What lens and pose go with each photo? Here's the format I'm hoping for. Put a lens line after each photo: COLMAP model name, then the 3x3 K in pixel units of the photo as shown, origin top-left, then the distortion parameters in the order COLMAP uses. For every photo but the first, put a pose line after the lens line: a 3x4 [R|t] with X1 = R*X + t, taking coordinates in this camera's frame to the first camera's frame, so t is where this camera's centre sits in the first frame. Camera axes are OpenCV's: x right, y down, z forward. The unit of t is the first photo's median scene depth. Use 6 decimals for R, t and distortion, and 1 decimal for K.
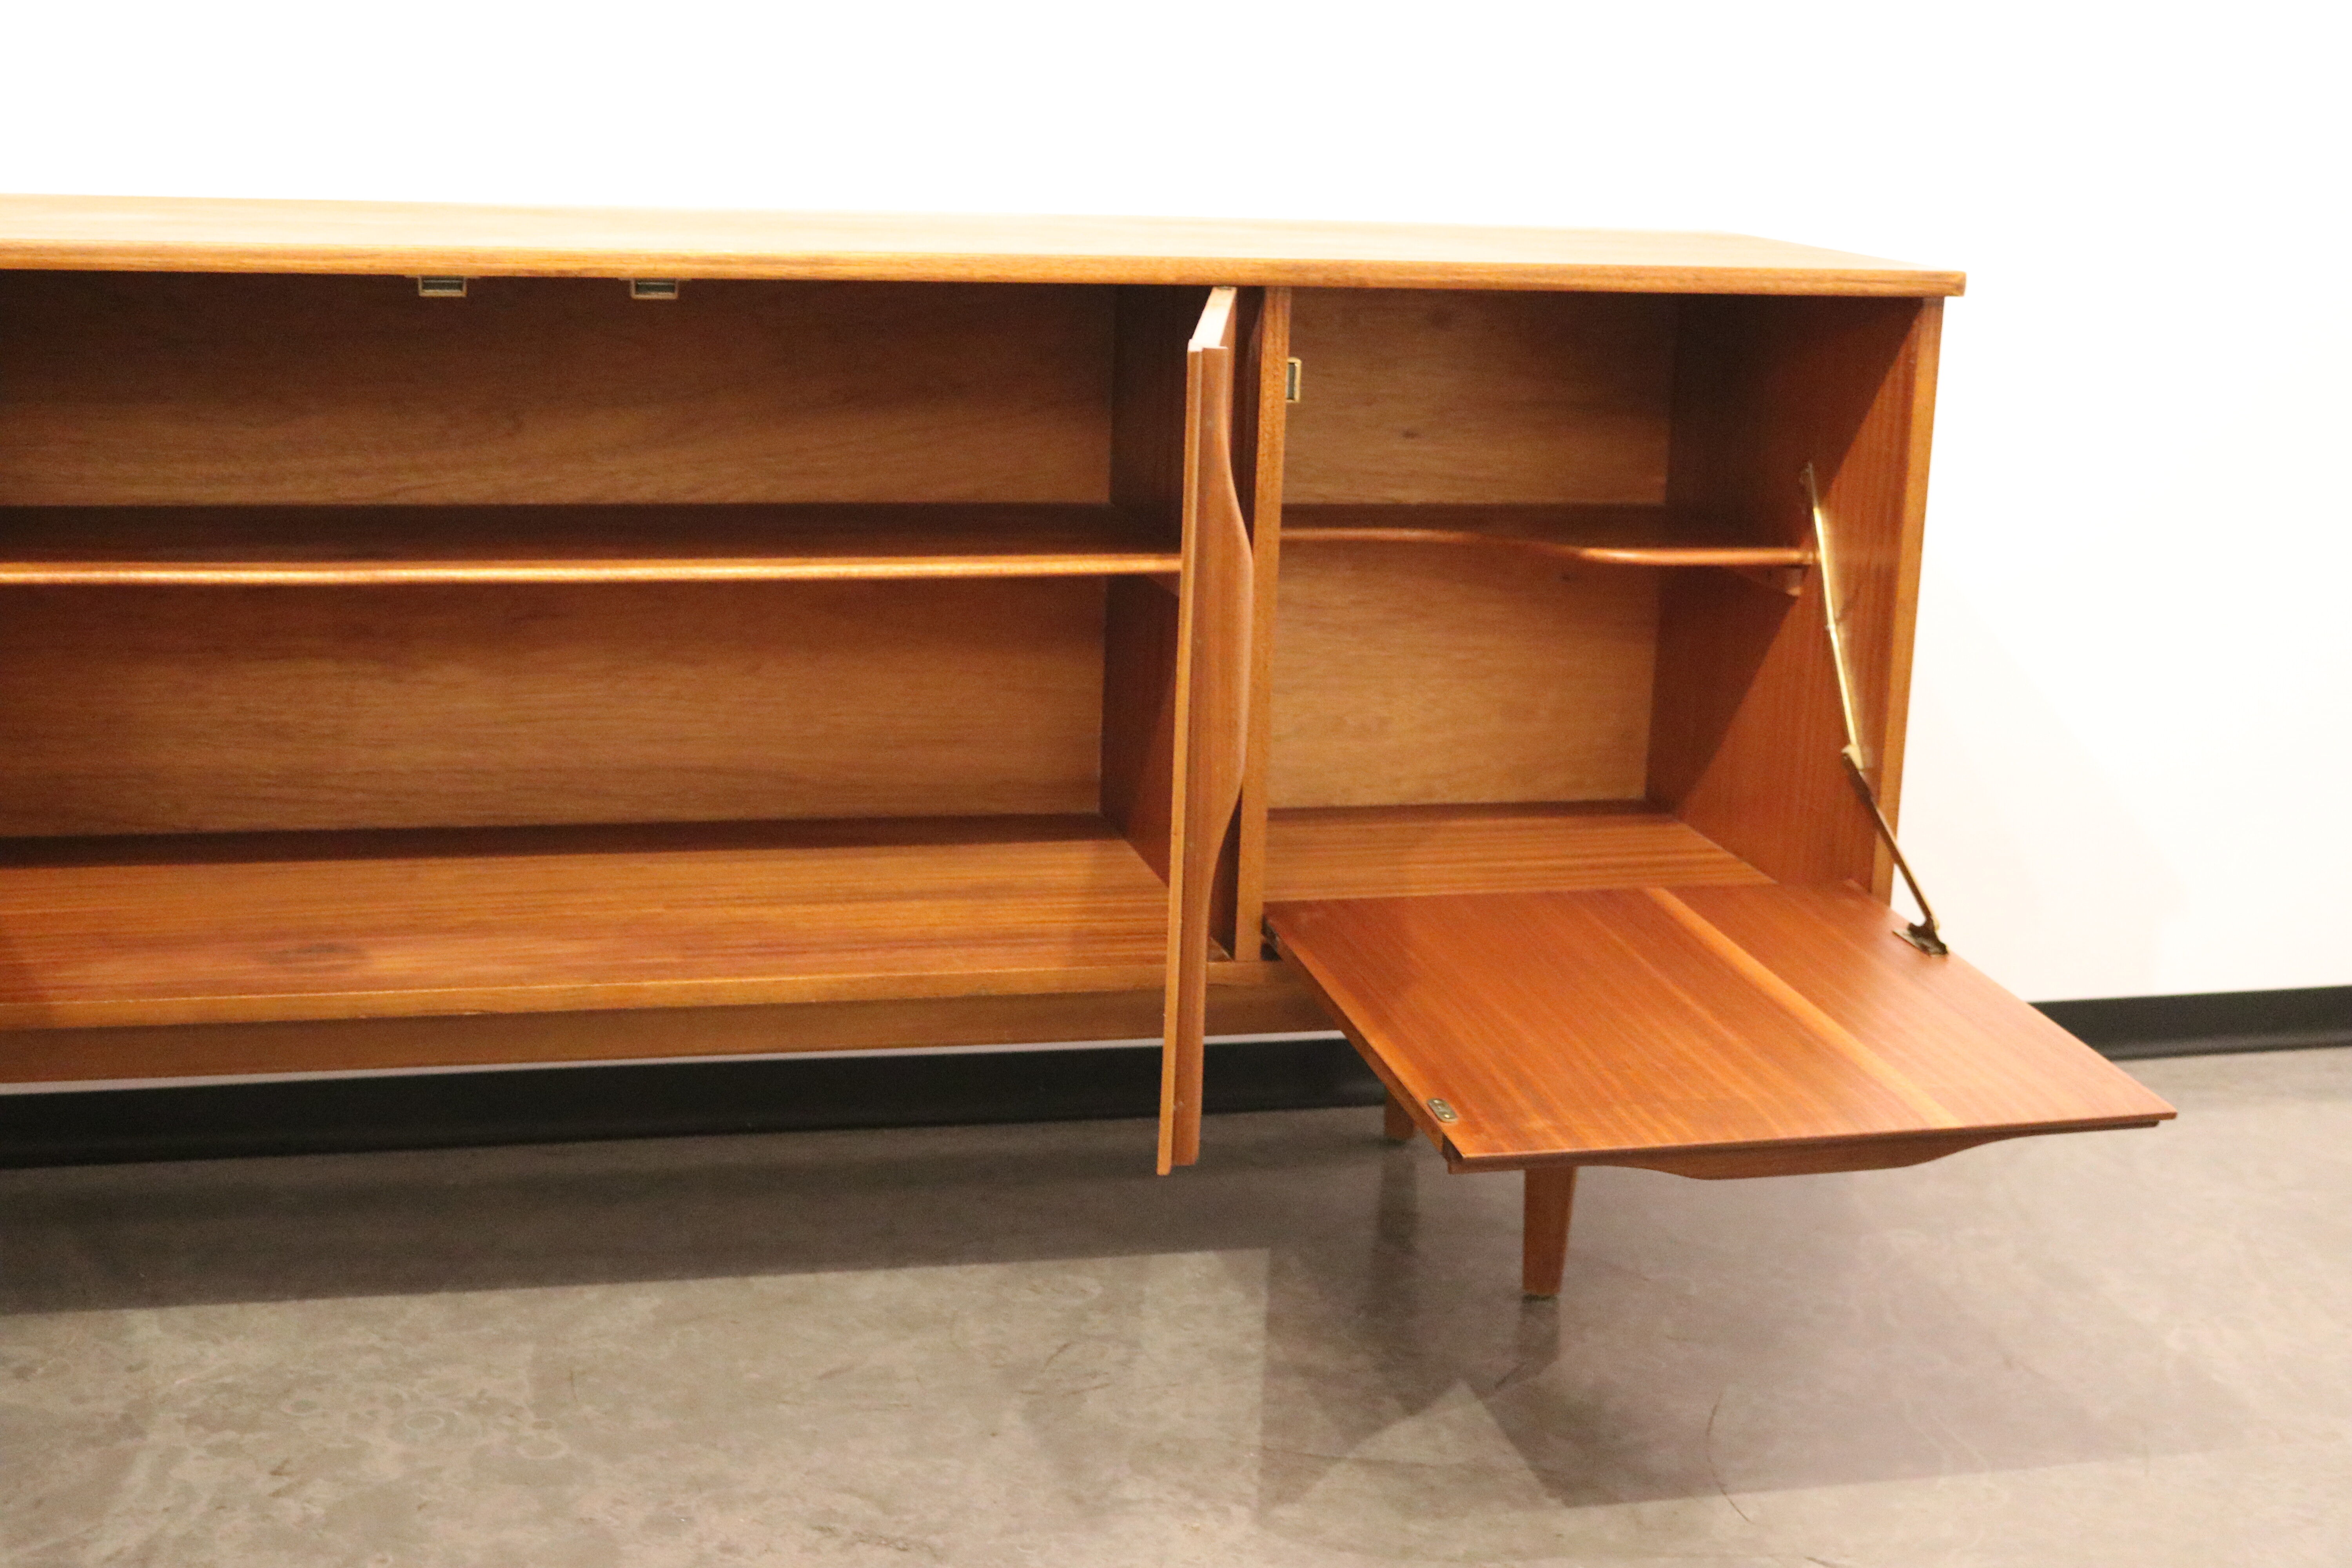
lens RADIAL K [[3158.3, 0, 1173.5], [0, 3158.3, 834.3], [0, 0, 1]] dist [-0.113138, 0.256649]
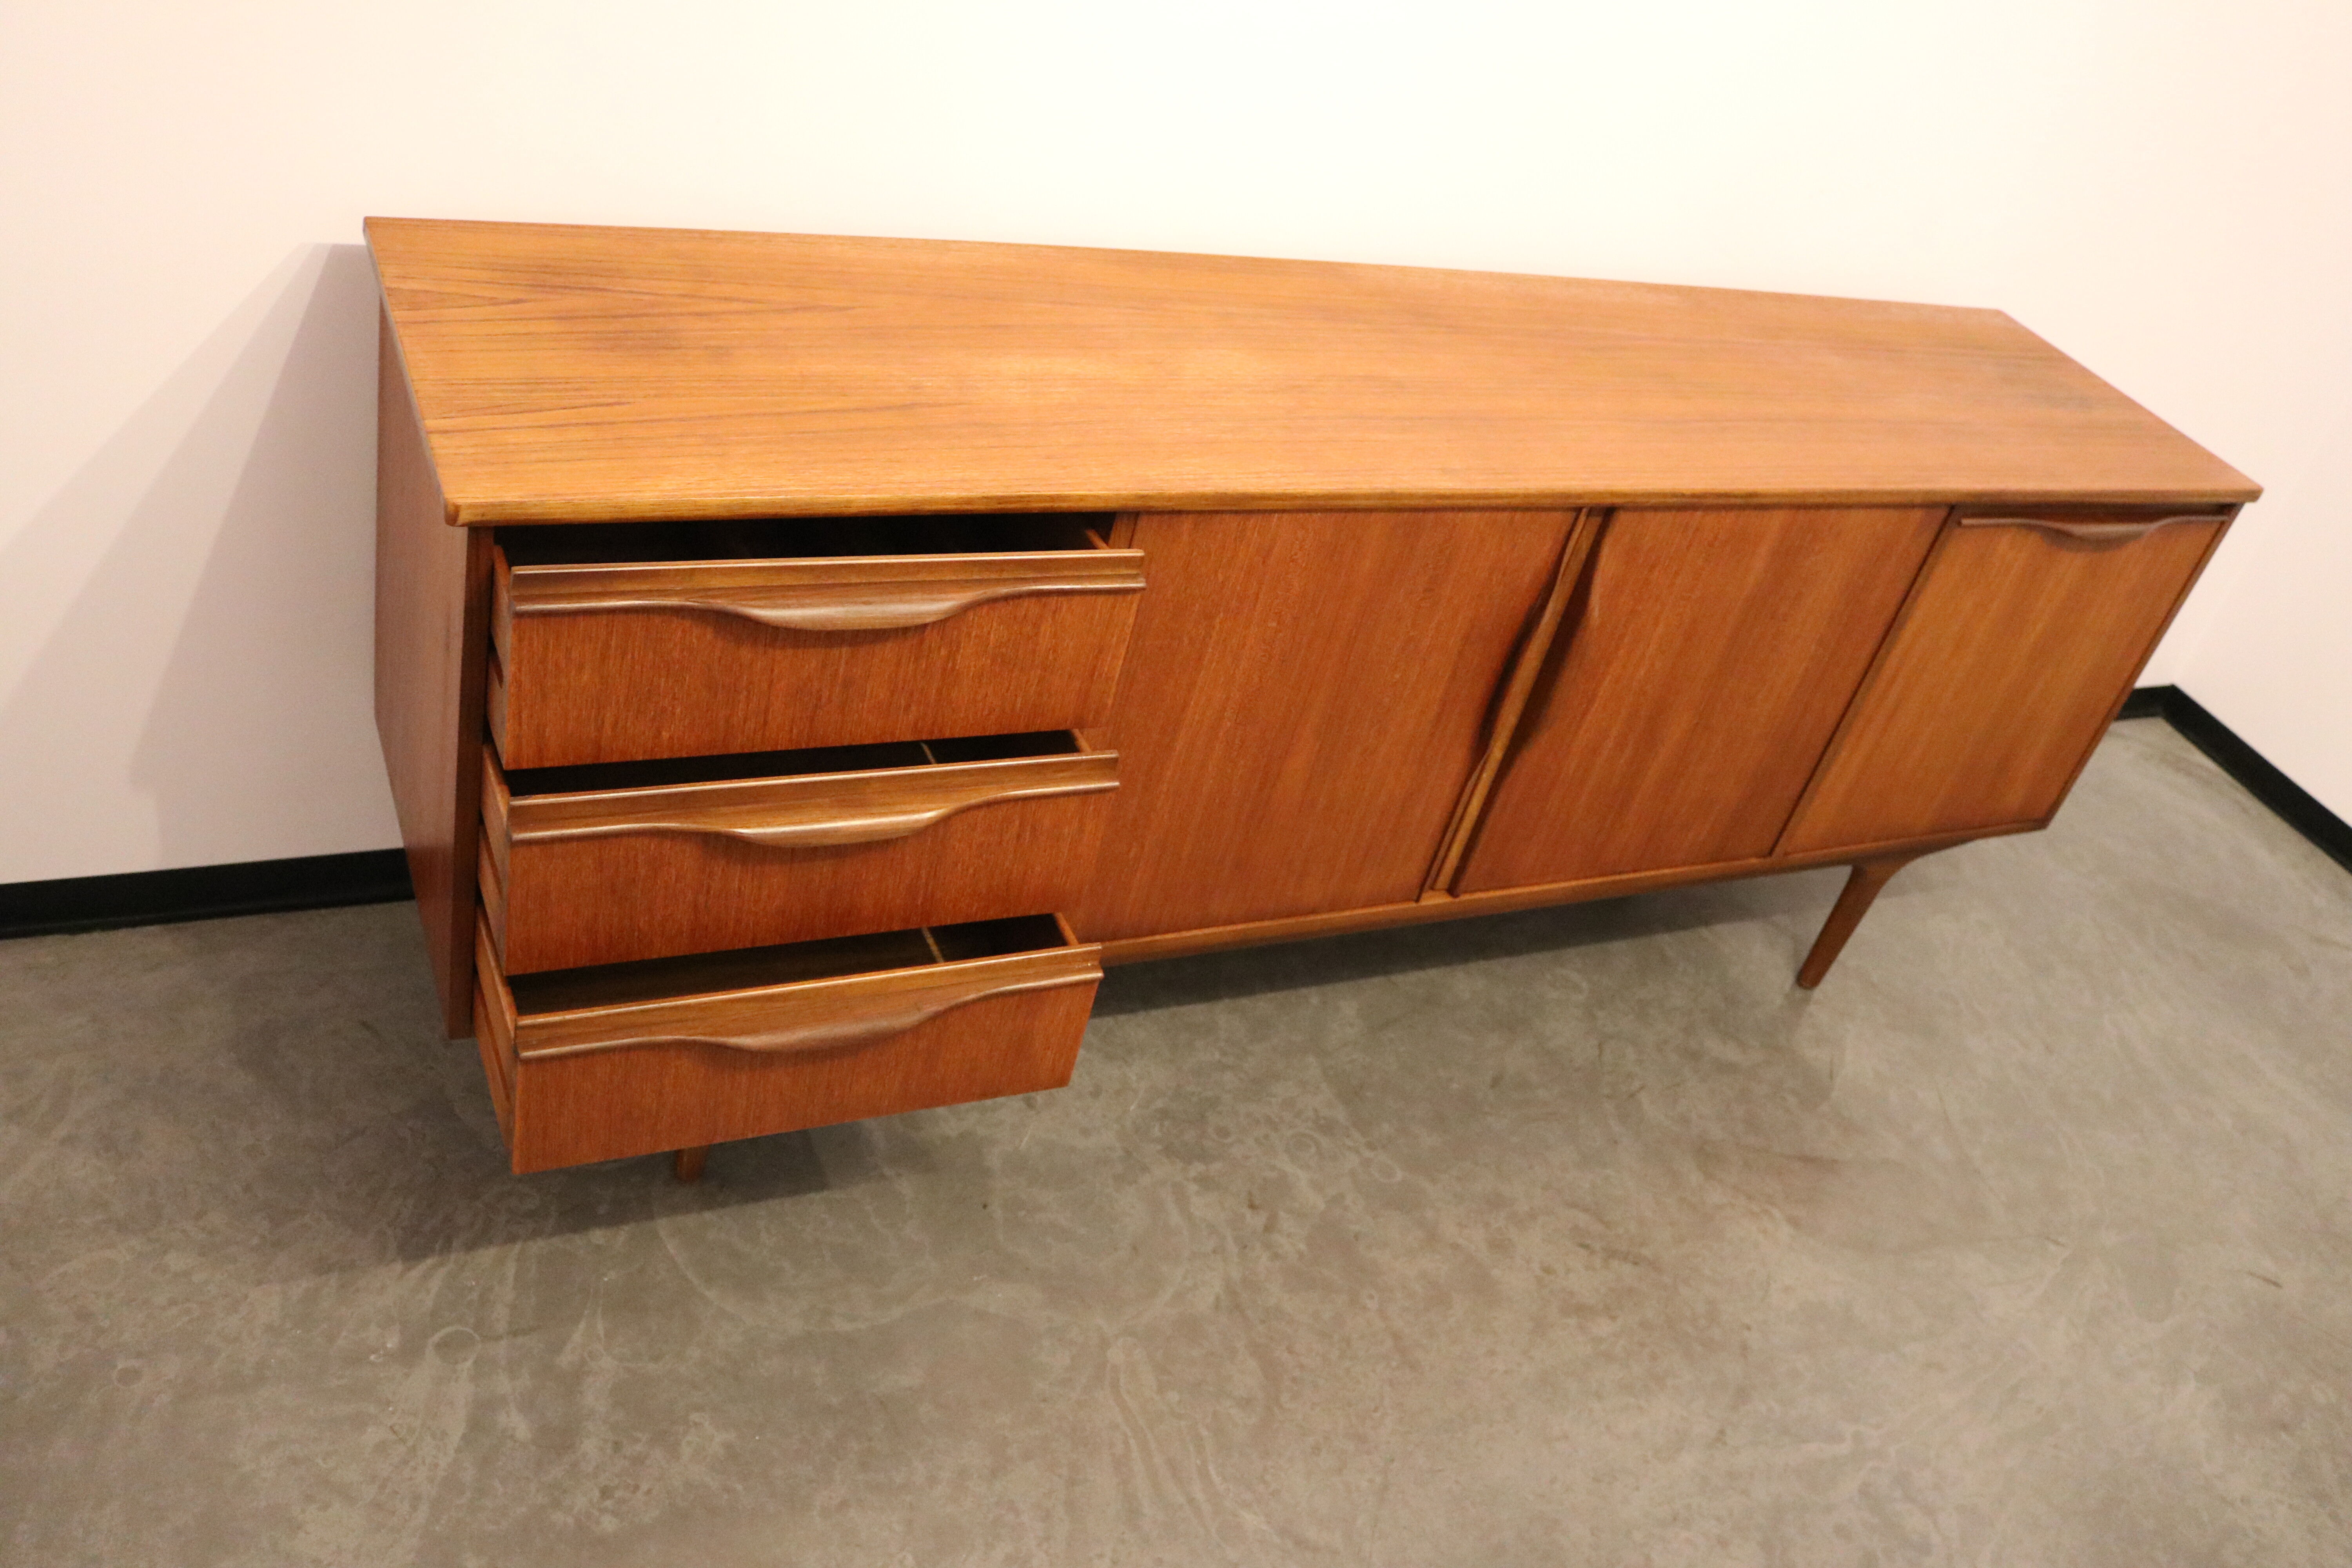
lens RADIAL K [[1986.1, 0, 1166.0], [0, 1986.1, 794.9], [0, 0, 1]] dist [-0.159878, 0.130106]
pose [[0.961428, 0.042525, 0.271751, -0.590175], [-0.148742, 0.911438, 0.383609, -0.350500], [-0.231371, -0.409233, 0.882607, 0.208707]]
